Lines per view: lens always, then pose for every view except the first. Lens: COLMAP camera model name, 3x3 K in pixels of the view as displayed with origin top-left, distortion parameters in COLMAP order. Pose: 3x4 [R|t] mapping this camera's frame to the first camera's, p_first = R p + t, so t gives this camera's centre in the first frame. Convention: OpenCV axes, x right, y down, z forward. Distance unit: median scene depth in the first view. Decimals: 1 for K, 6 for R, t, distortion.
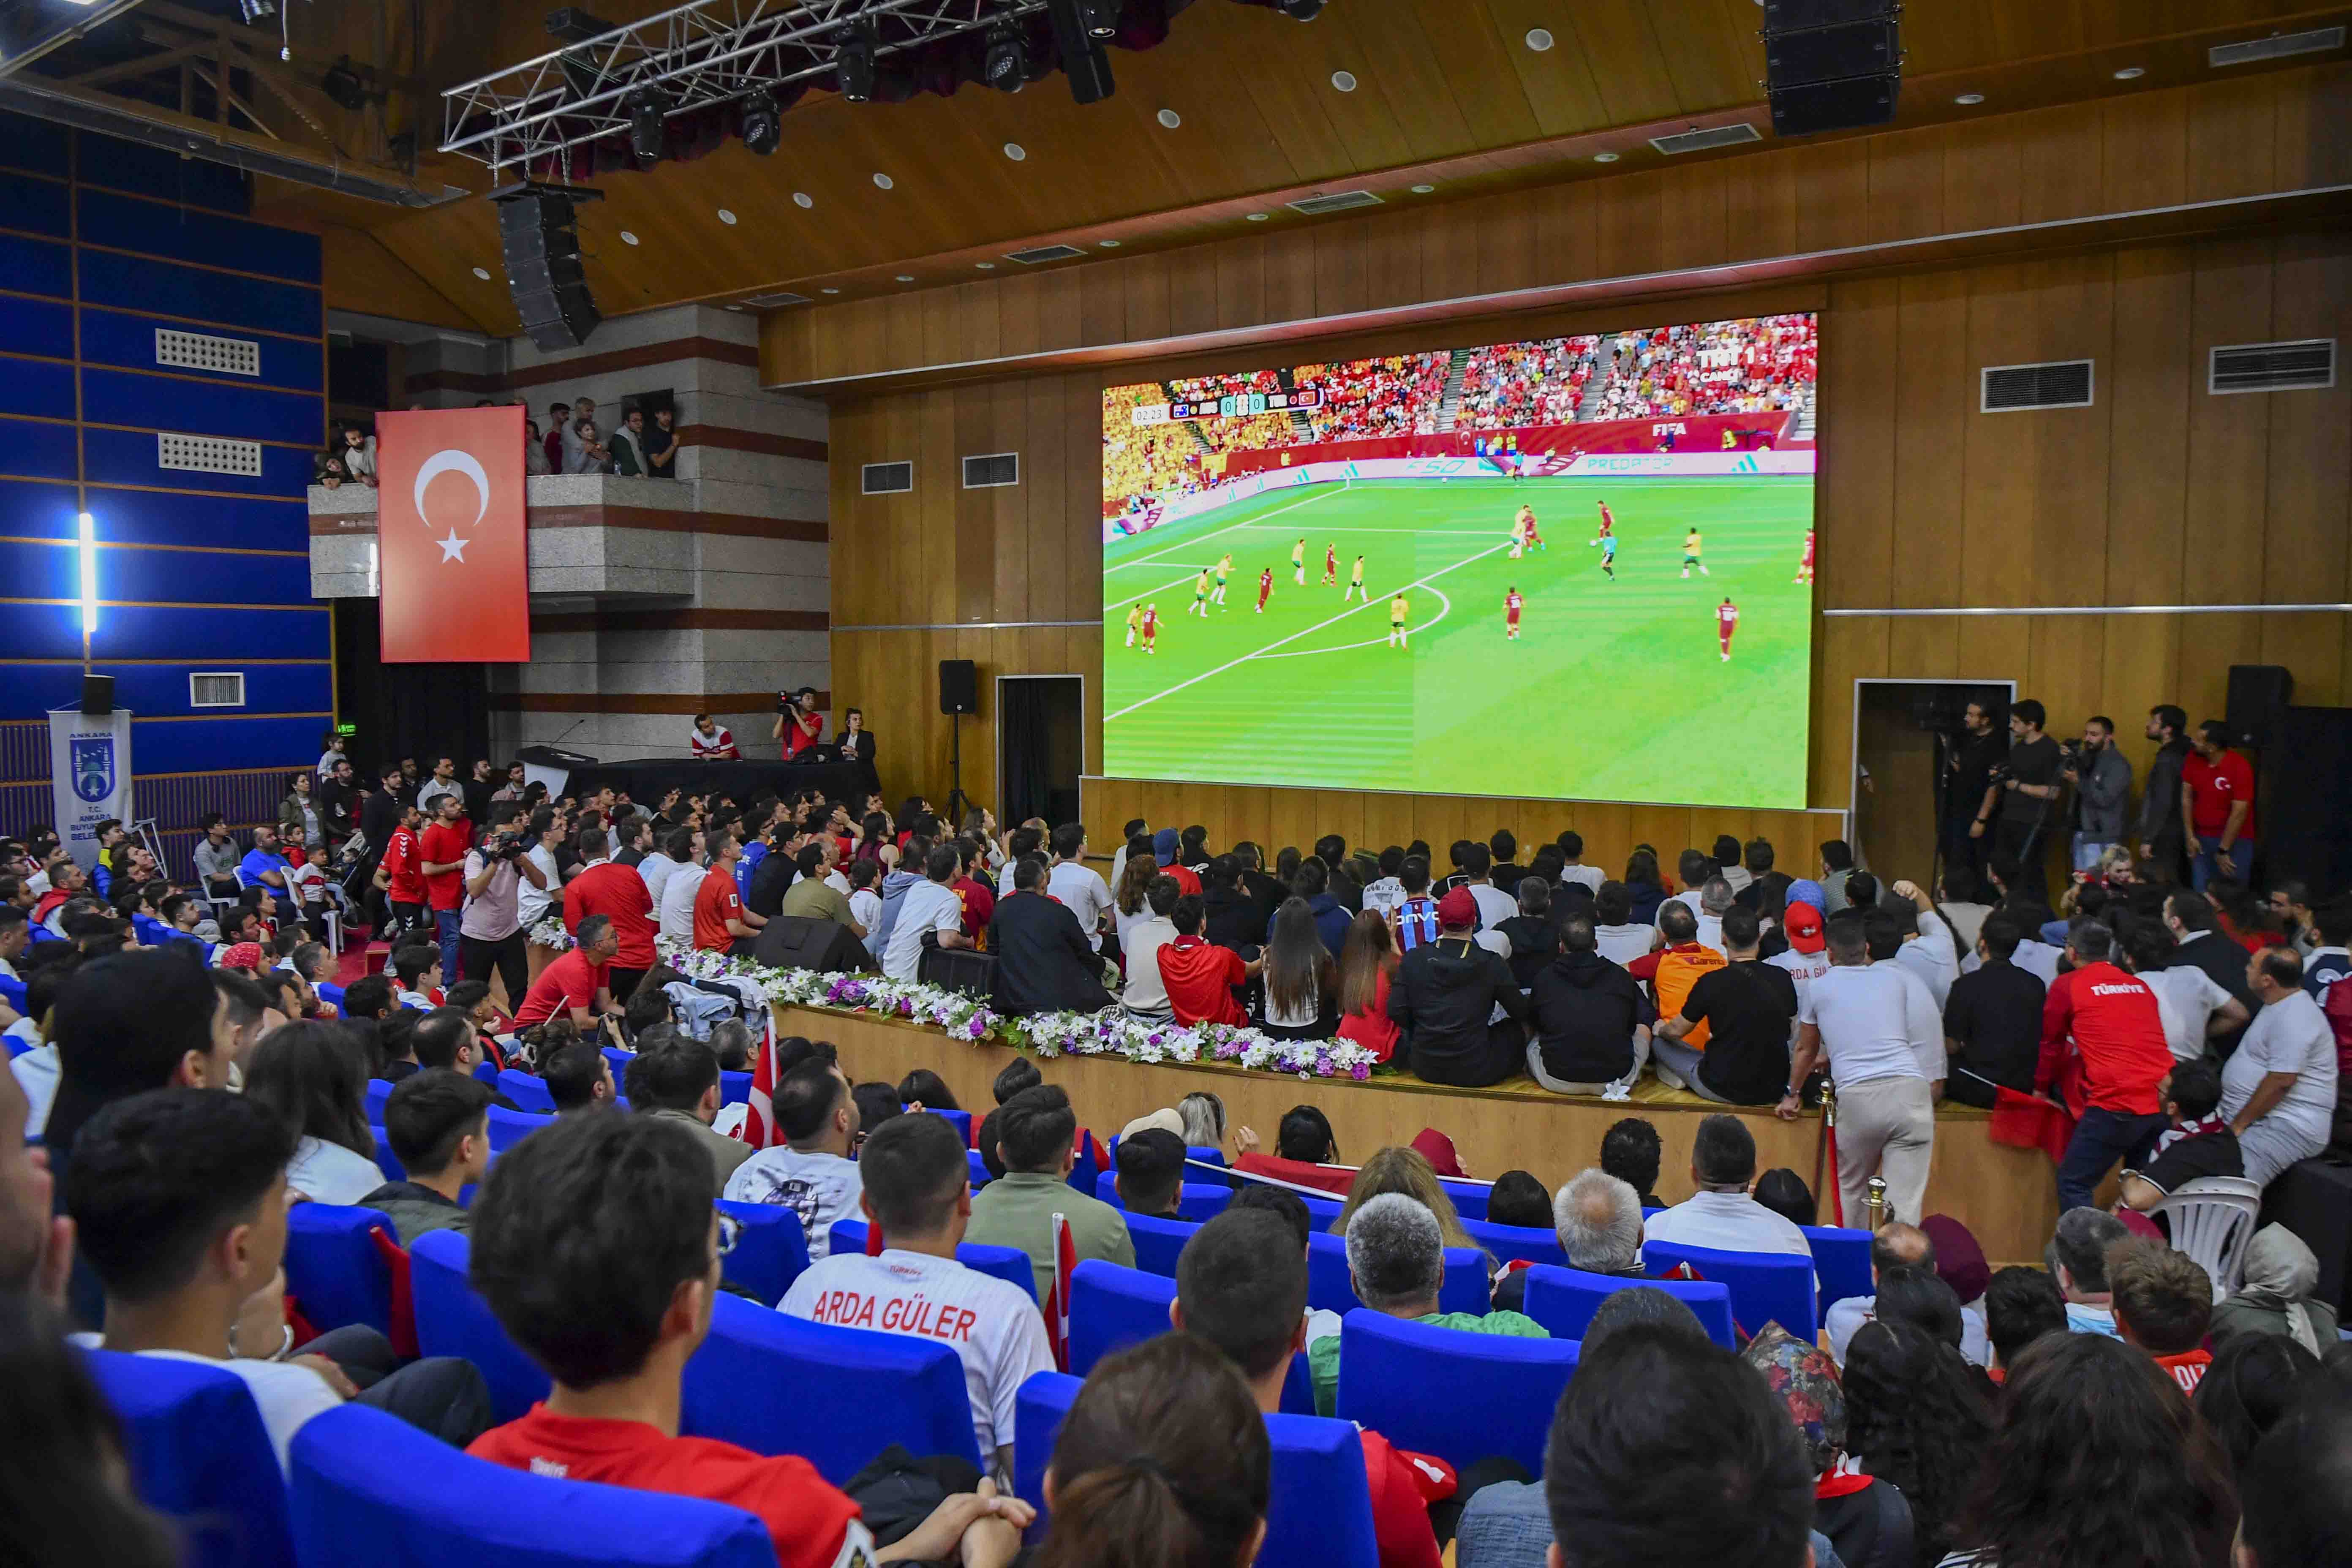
lens RADIAL K [[1641.8, 0, 1176.0], [0, 1641.8, 784.0], [0, 0, 1]] dist [-0.080326, 0.007456]
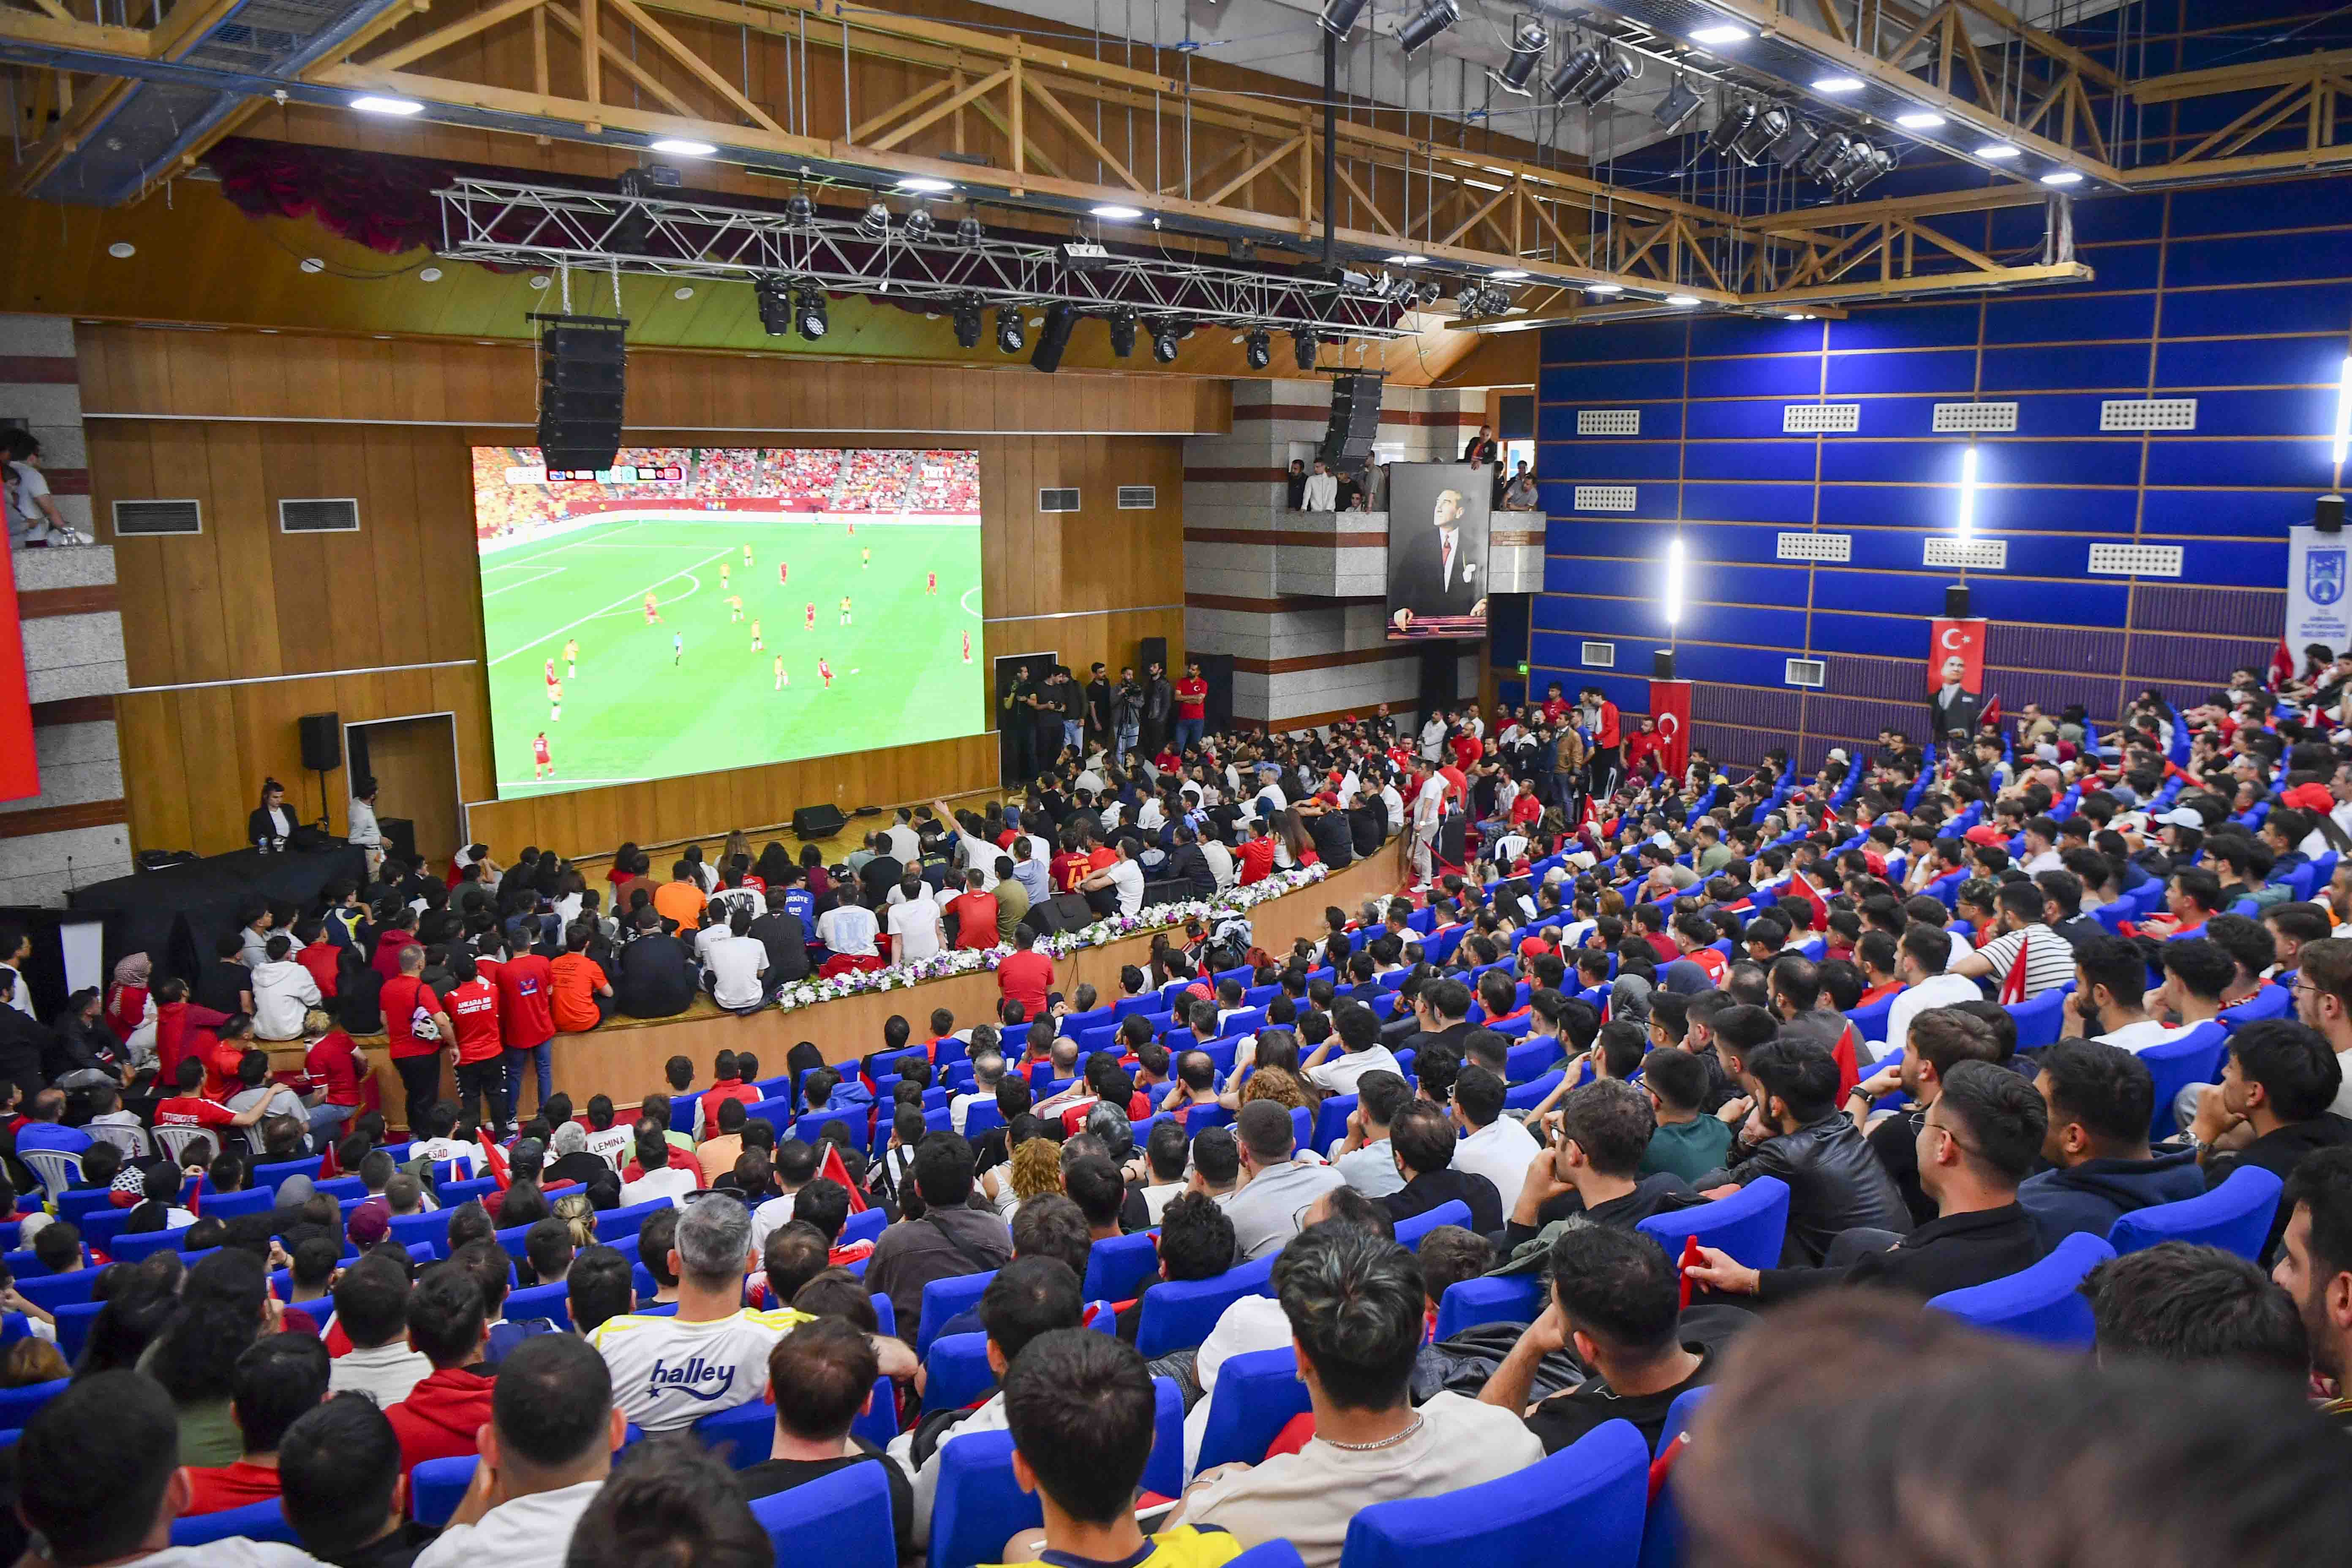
lens RADIAL K [[1641.8, 0, 1176.0], [0, 1641.8, 784.0], [0, 0, 1]] dist [-0.080326, 0.007456]
pose [[0.193892, -0.182912, 0.963820, -1.029531], [0.071892, 0.982472, 0.171989, -0.171337], [-0.978385, 0.035944, 0.203643, 0.324068]]
